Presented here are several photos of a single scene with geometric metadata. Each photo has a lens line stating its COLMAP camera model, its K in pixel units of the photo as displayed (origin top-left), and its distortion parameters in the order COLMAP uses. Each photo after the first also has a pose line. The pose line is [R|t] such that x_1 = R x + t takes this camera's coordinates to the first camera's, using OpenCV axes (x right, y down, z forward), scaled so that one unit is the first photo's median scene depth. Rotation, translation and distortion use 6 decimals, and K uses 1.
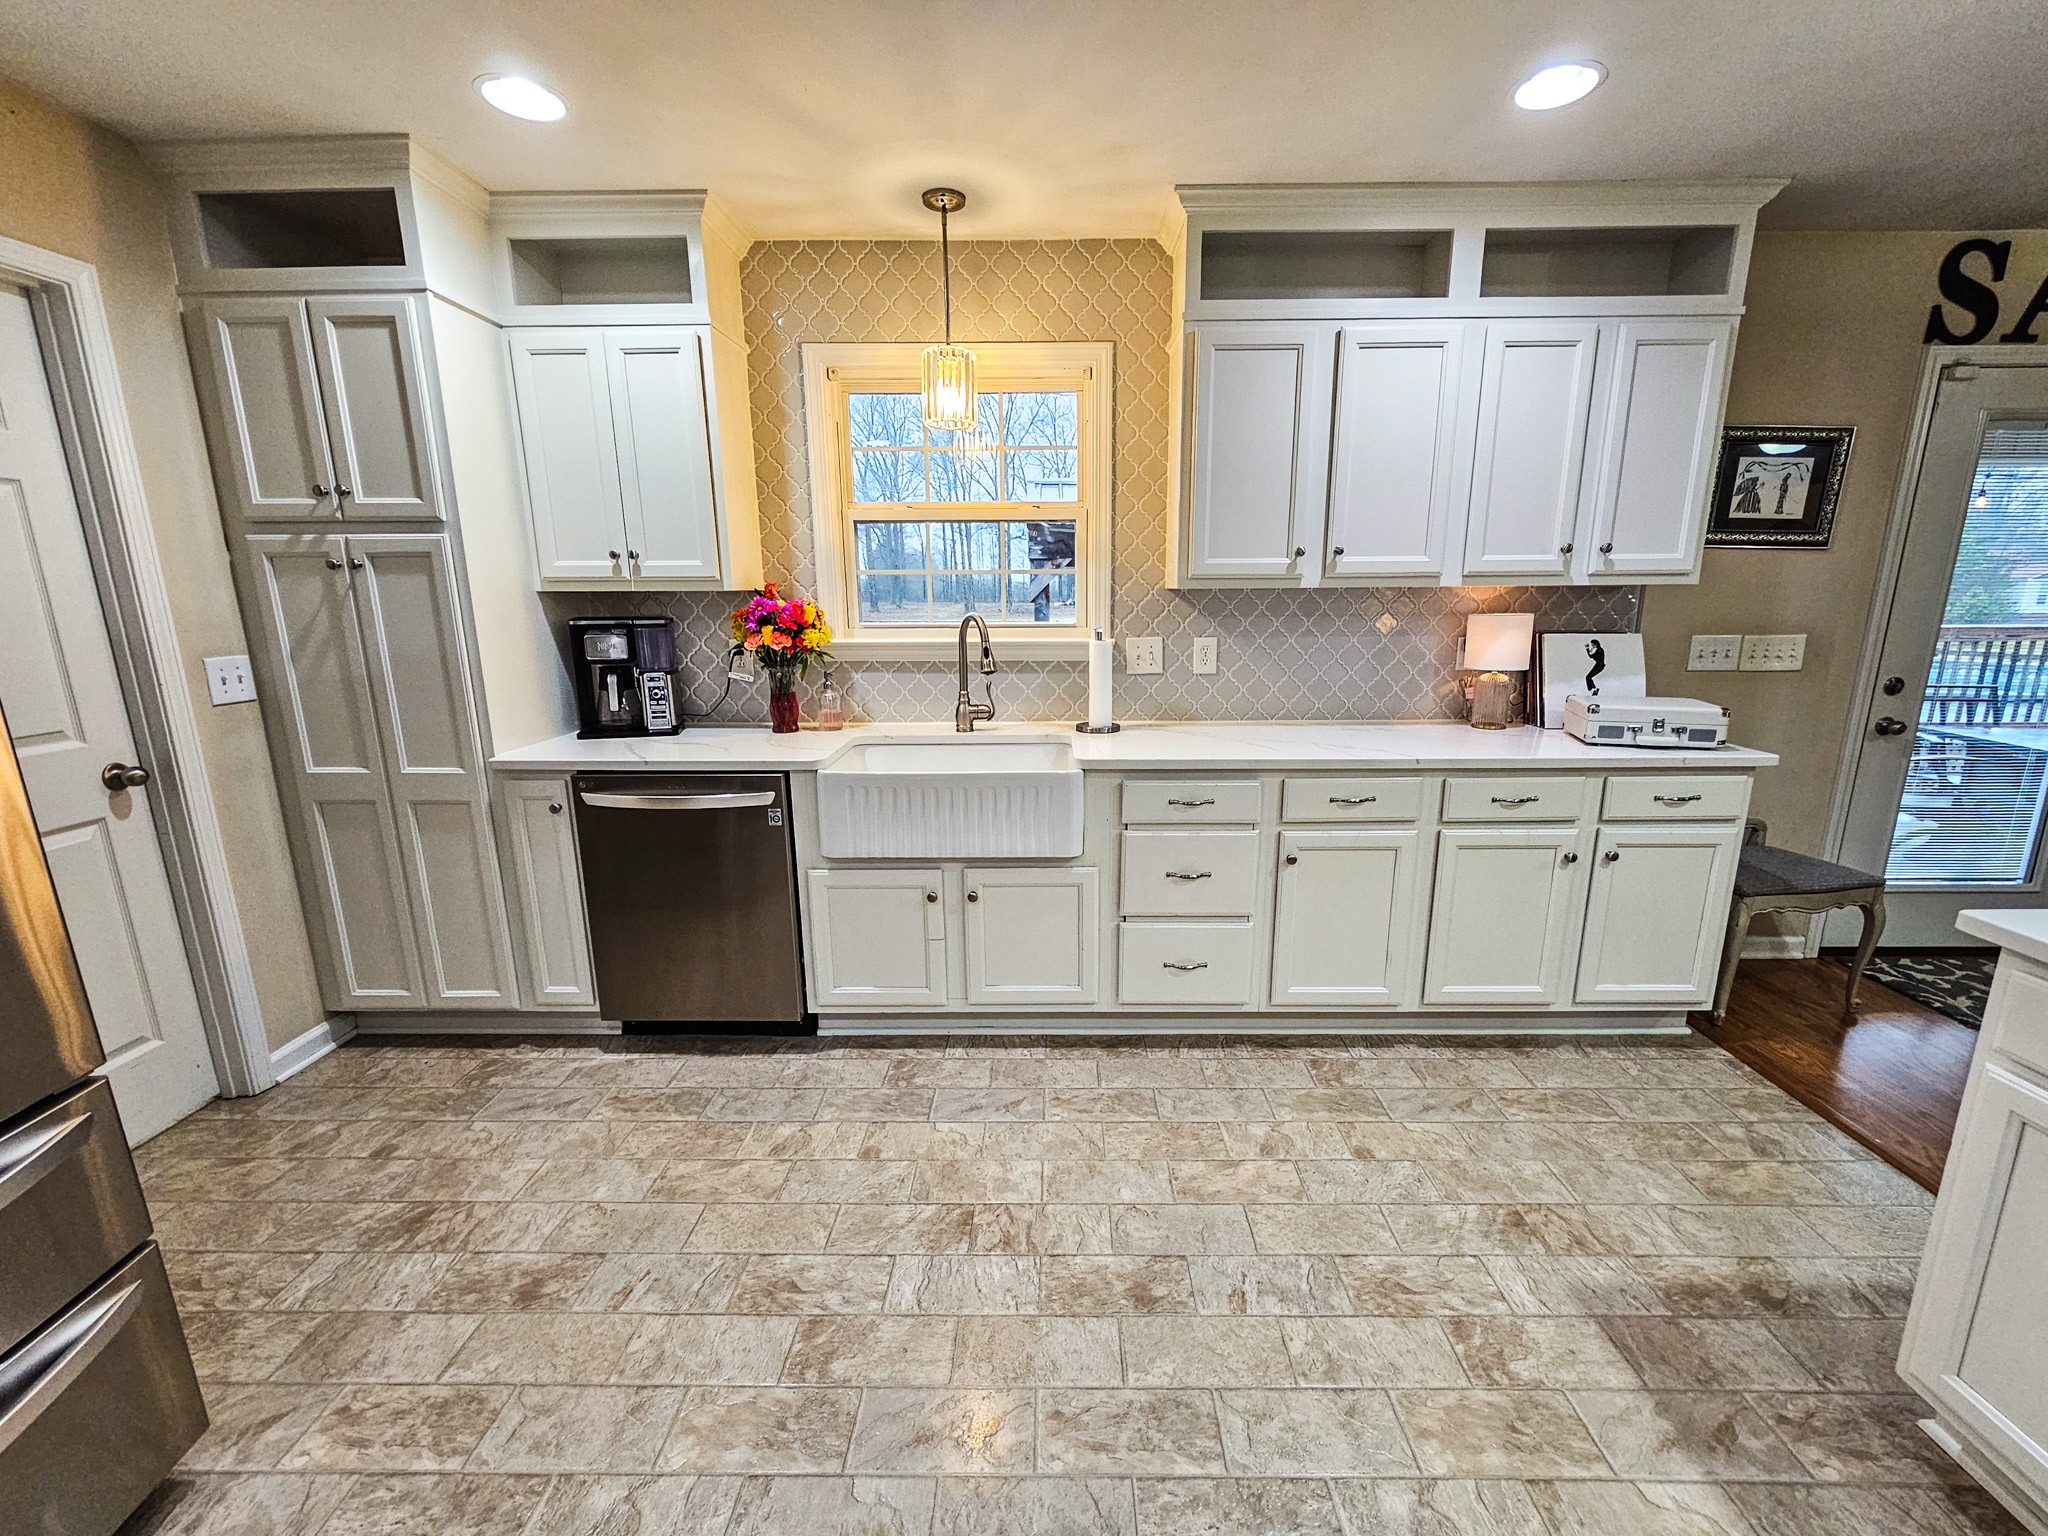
lens RADIAL K [[843.3, 0, 1045.8], [0, 843.3, 776.0], [0, 0, 1]] dist [-0.001982, 0.000353]
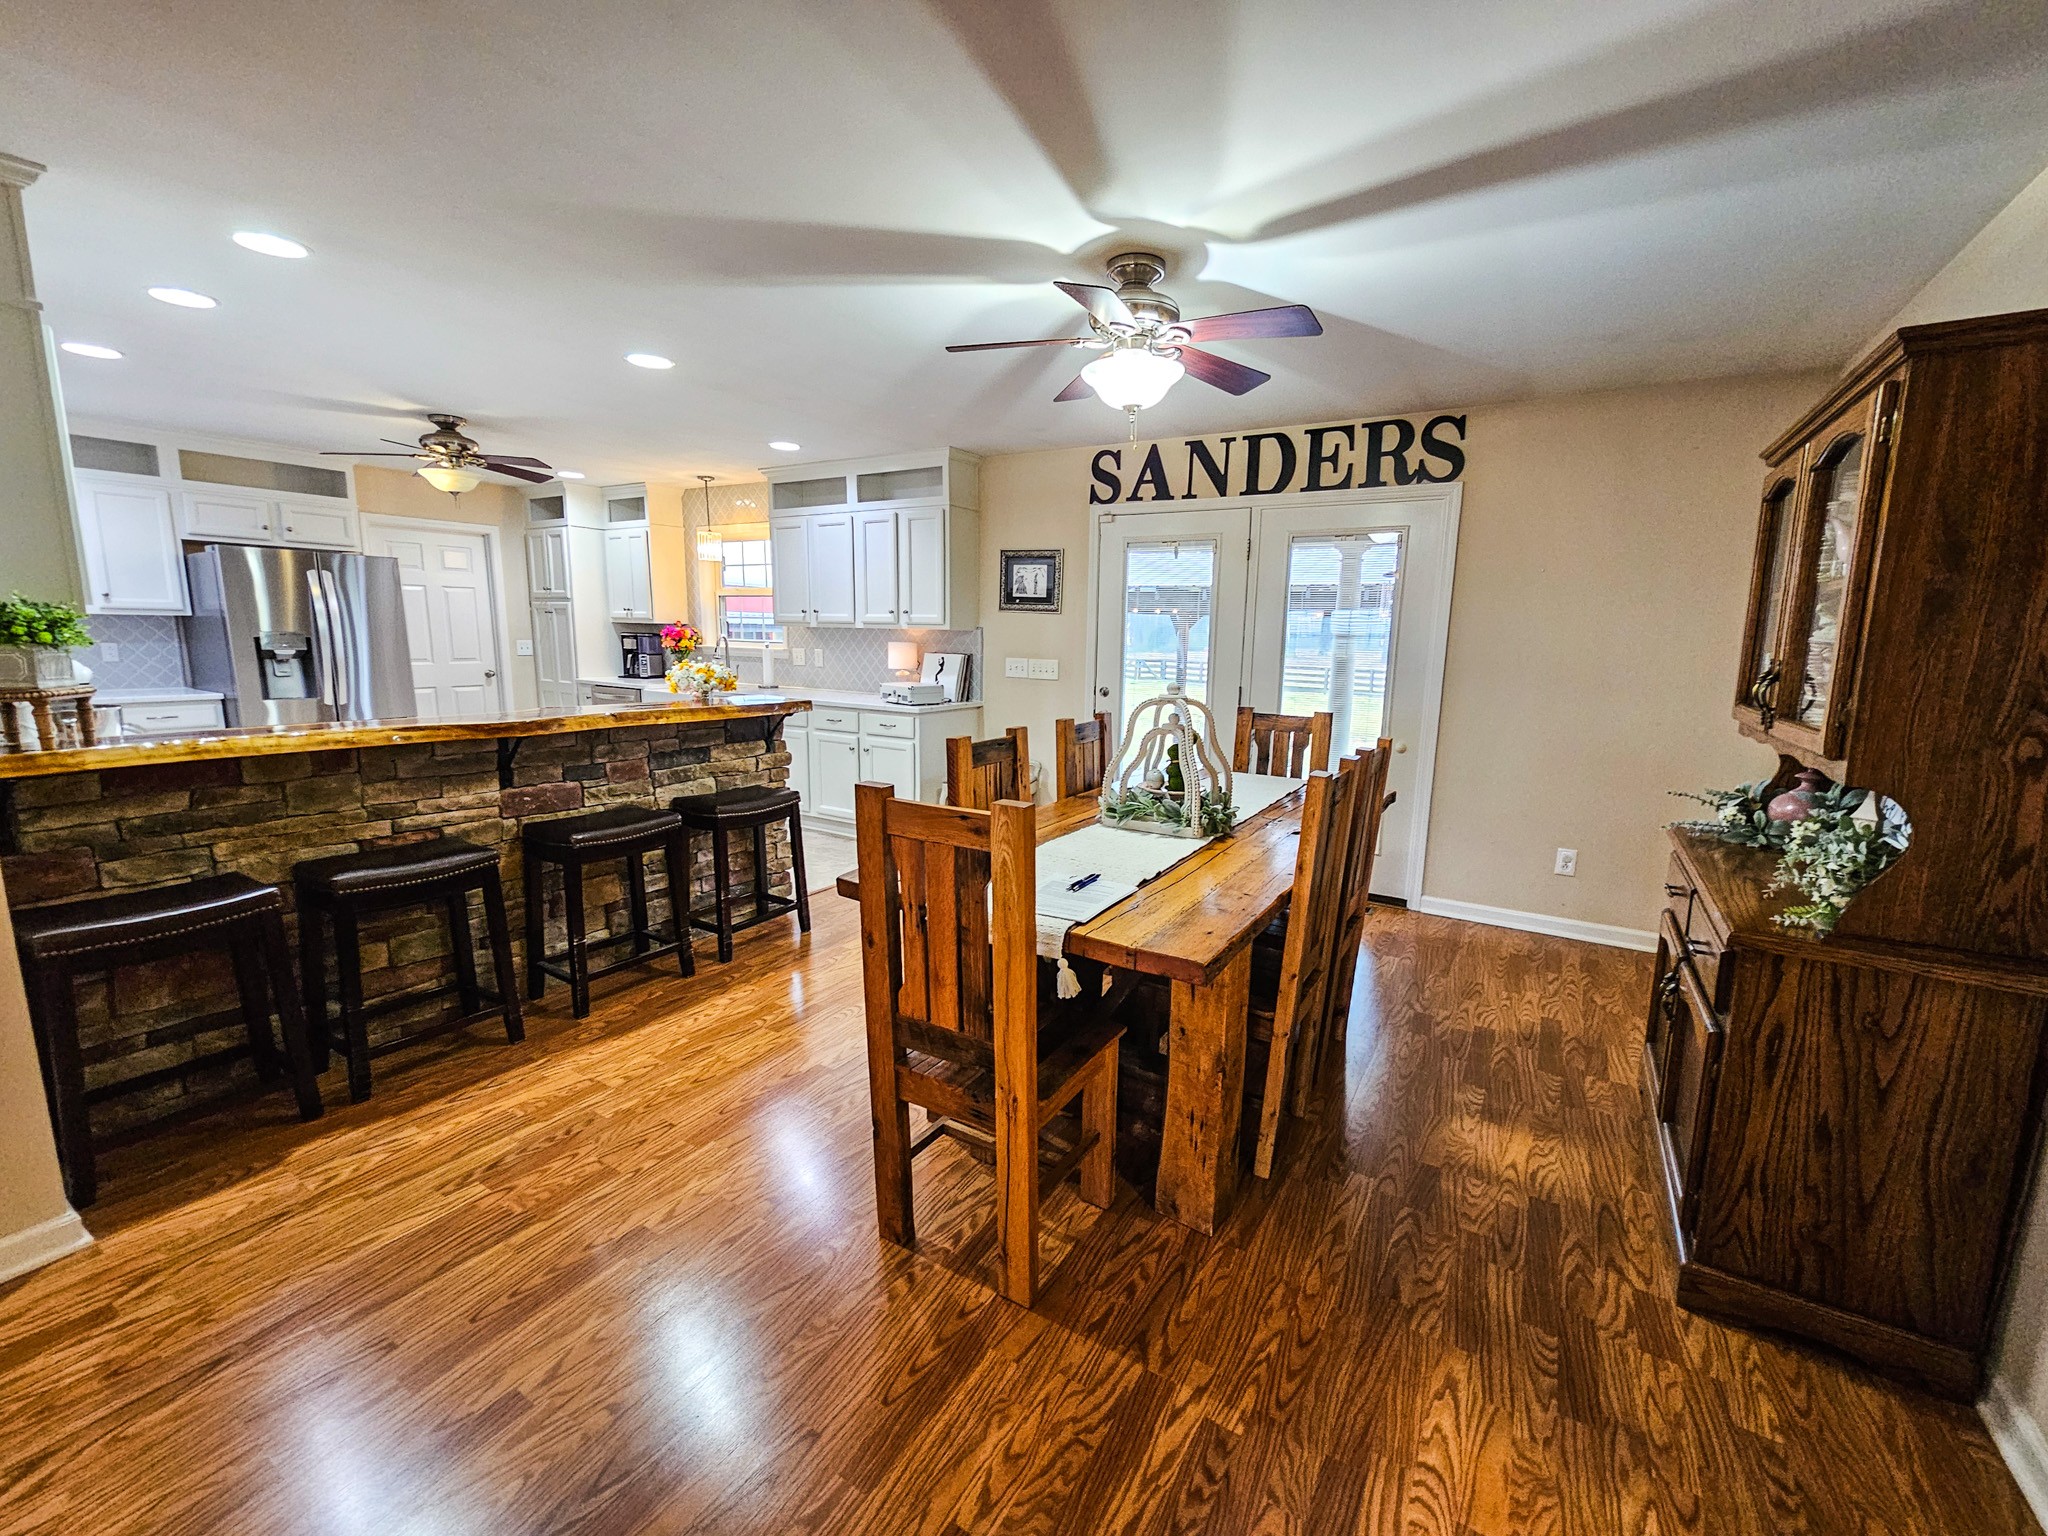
lens RADIAL K [[843.3, 0, 1053.9], [0, 843.3, 776.4], [0, 0, 1]] dist [-0.001982, 0.000353]
pose [[0.860379, 0.109996, -0.497644, 2.315535], [-0.135361, 0.990682, -0.015051, 0.137658], [0.491351, 0.080311, 0.867251, -0.702605]]
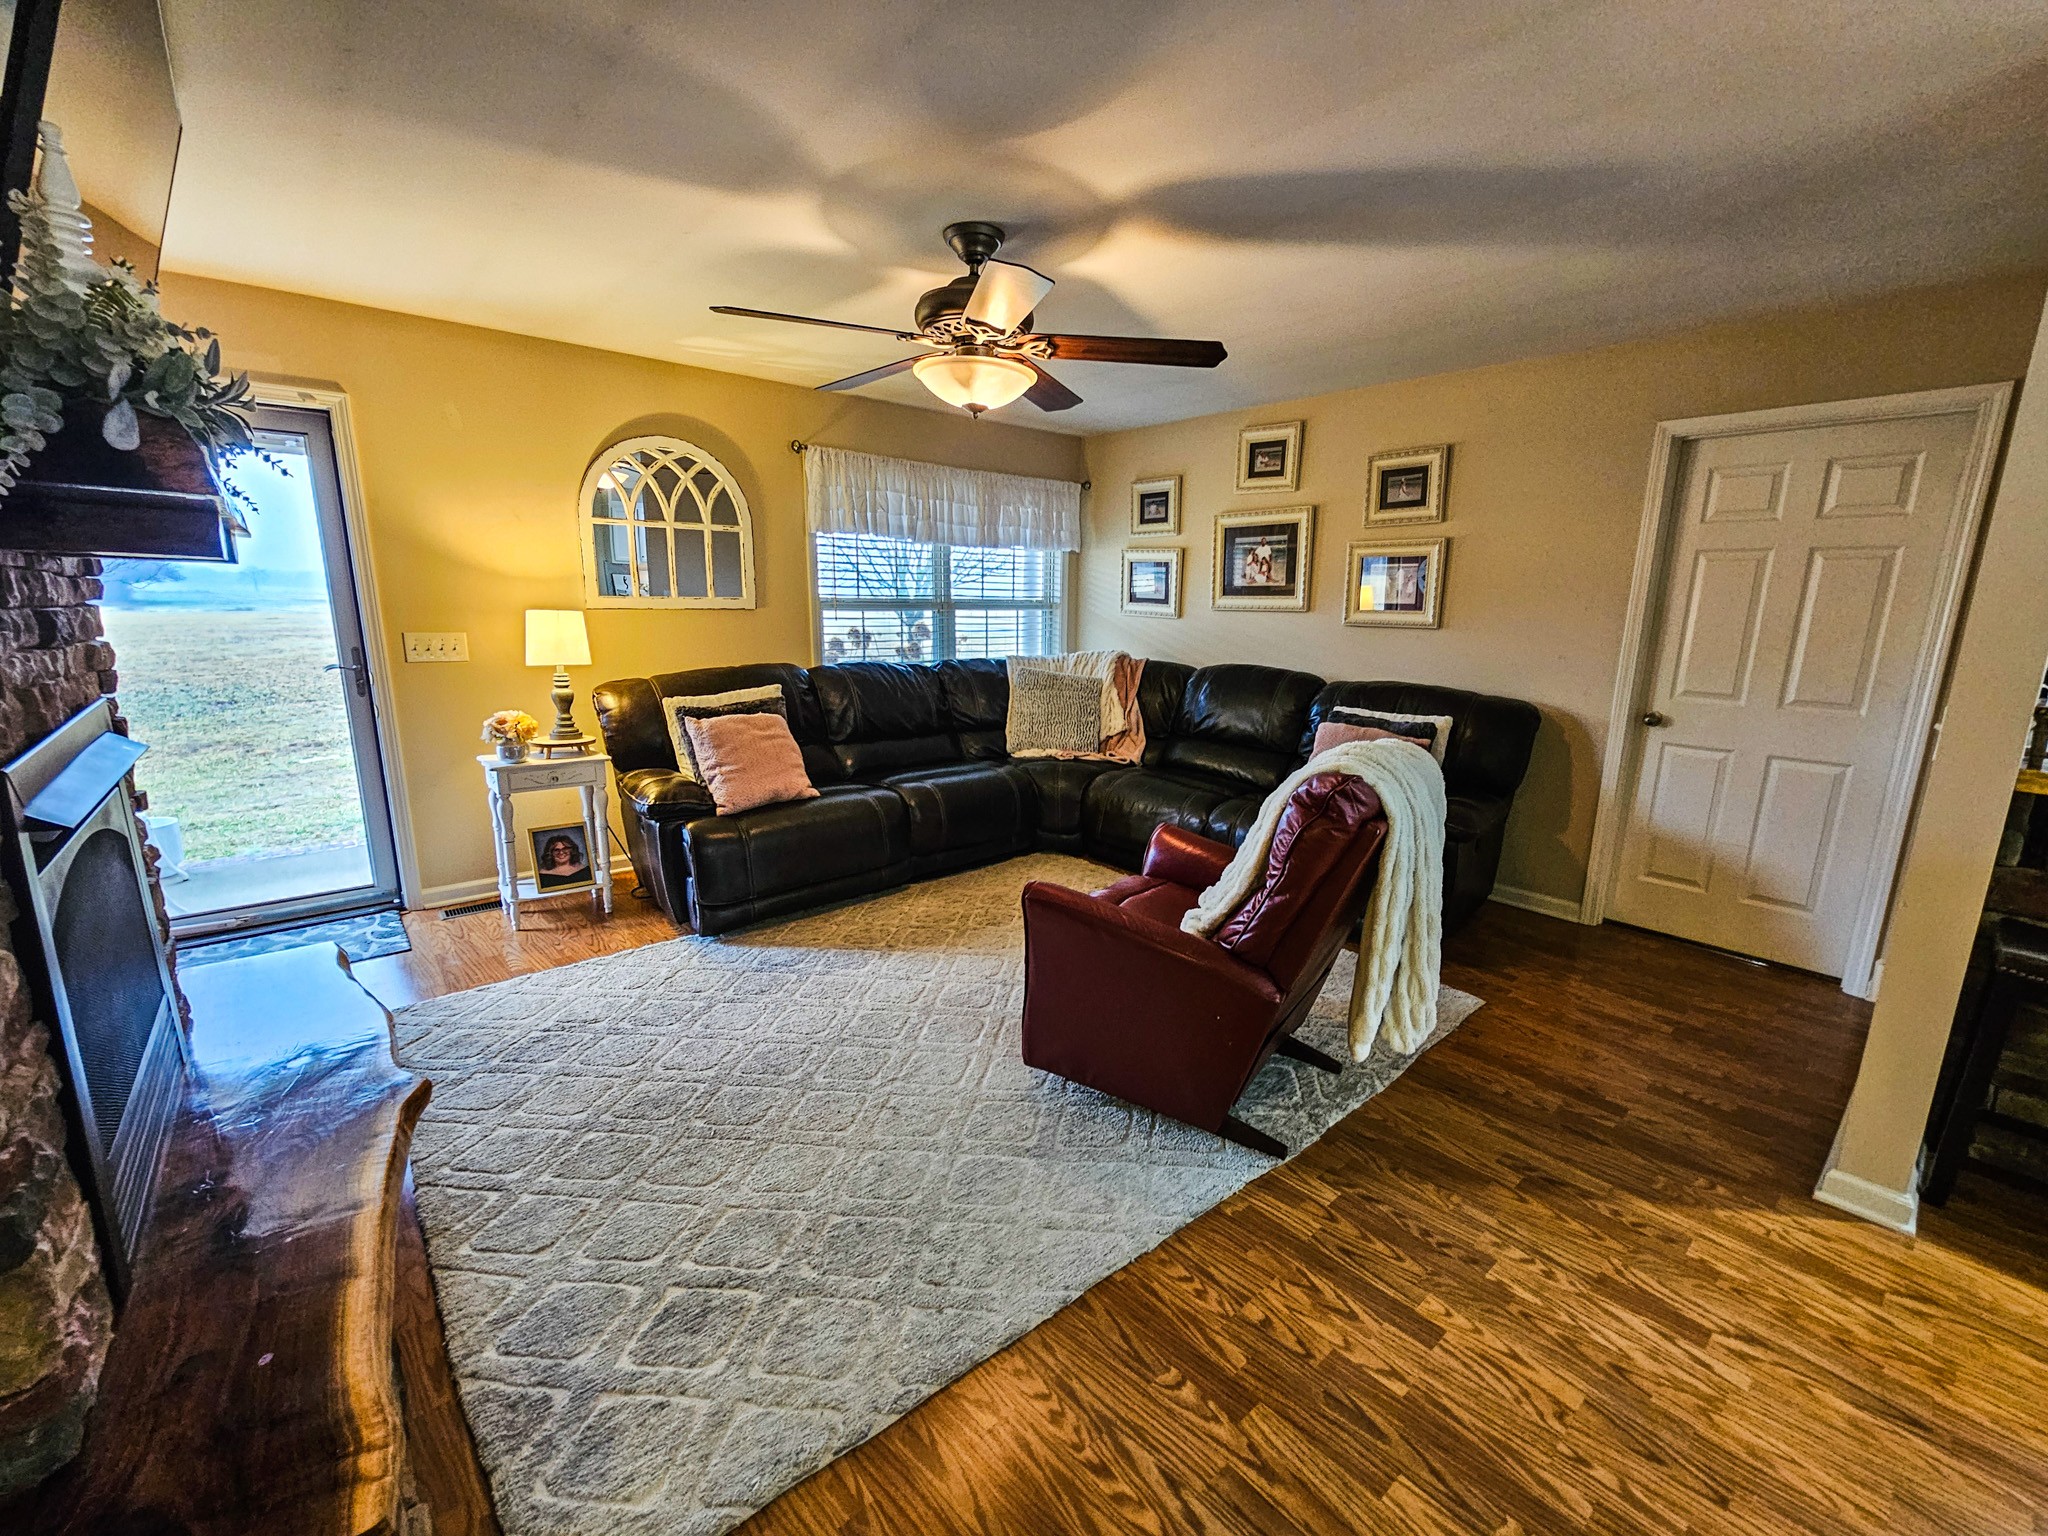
lens RADIAL K [[843.3, 0, 1049.6], [0, 843.3, 767.8], [0, 0, 1]] dist [-0.001982, 0.000353]
pose [[-0.743211, 0.128919, -0.656519, 2.309450], [-0.157850, 0.919772, 0.359308, 0.093864], [0.650170, 0.370674, -0.663235, -0.596938]]
